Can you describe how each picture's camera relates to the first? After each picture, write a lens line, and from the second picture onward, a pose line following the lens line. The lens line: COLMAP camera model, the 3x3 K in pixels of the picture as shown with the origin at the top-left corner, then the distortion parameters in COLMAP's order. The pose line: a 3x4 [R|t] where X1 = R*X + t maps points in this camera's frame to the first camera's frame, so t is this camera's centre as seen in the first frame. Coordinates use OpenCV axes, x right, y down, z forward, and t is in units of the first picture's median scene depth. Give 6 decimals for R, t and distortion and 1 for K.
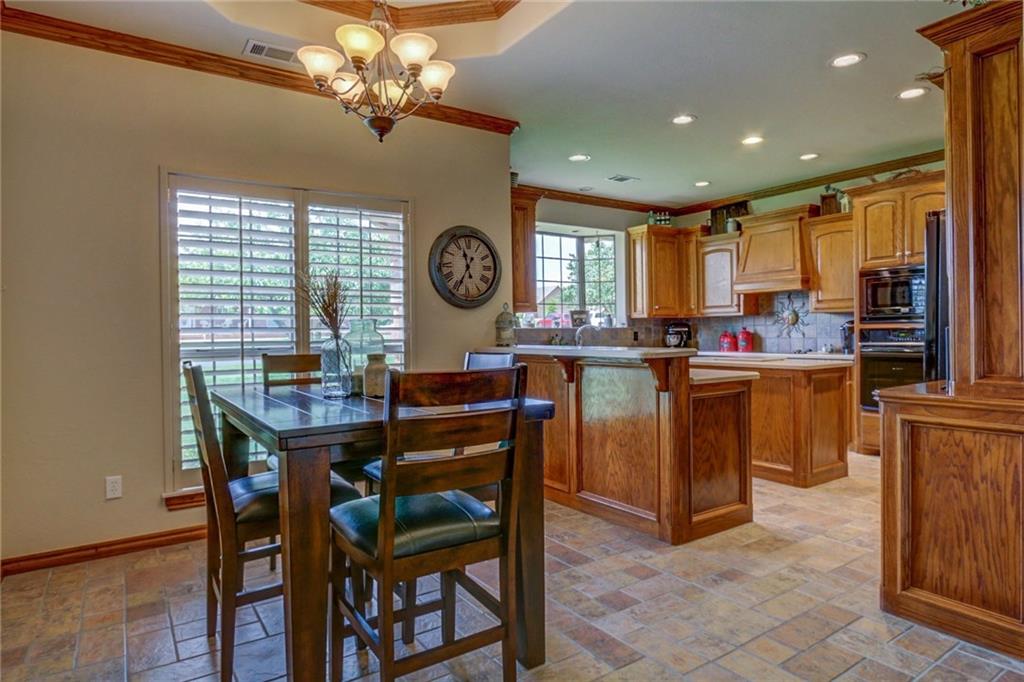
lens RADIAL K [[582.6, 0, 524.4], [0, 582.6, 334.3], [0, 0, 1]] dist [-0.001031, 0.000729]
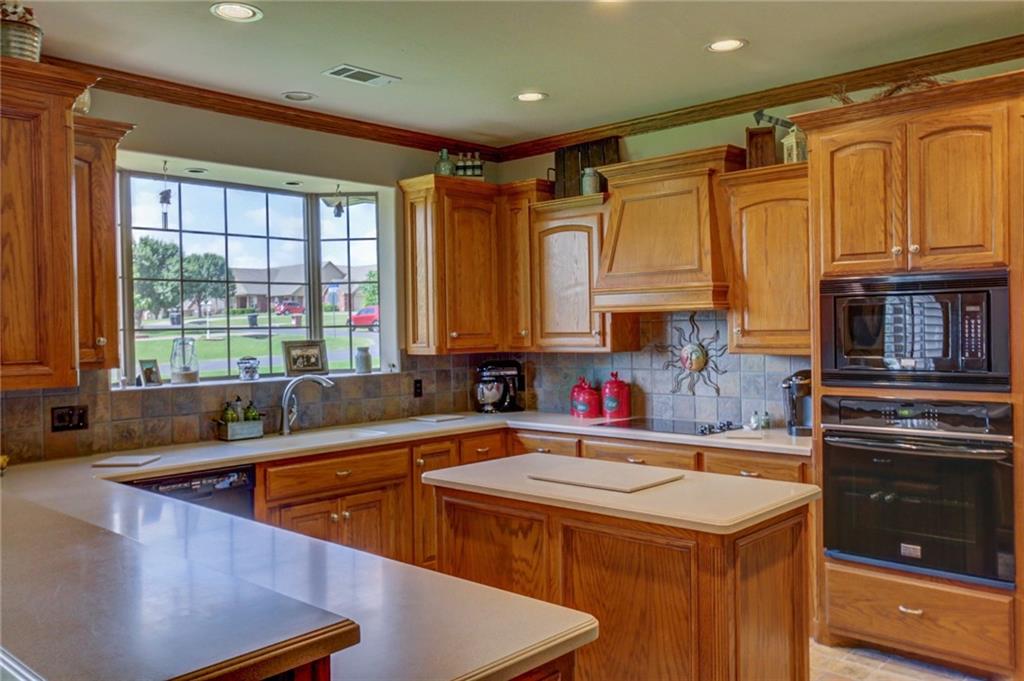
lens RADIAL K [[833.2, 0, 512.9], [0, 833.2, 332.3], [0, 0, 1]] dist [-0.010291, 0.001544]
pose [[0.978404, -0.003612, 0.206668, 0.133562], [0.003944, 0.999992, -0.001191, -0.050539], [-0.206662, 0.001980, 0.978410, 0.281866]]
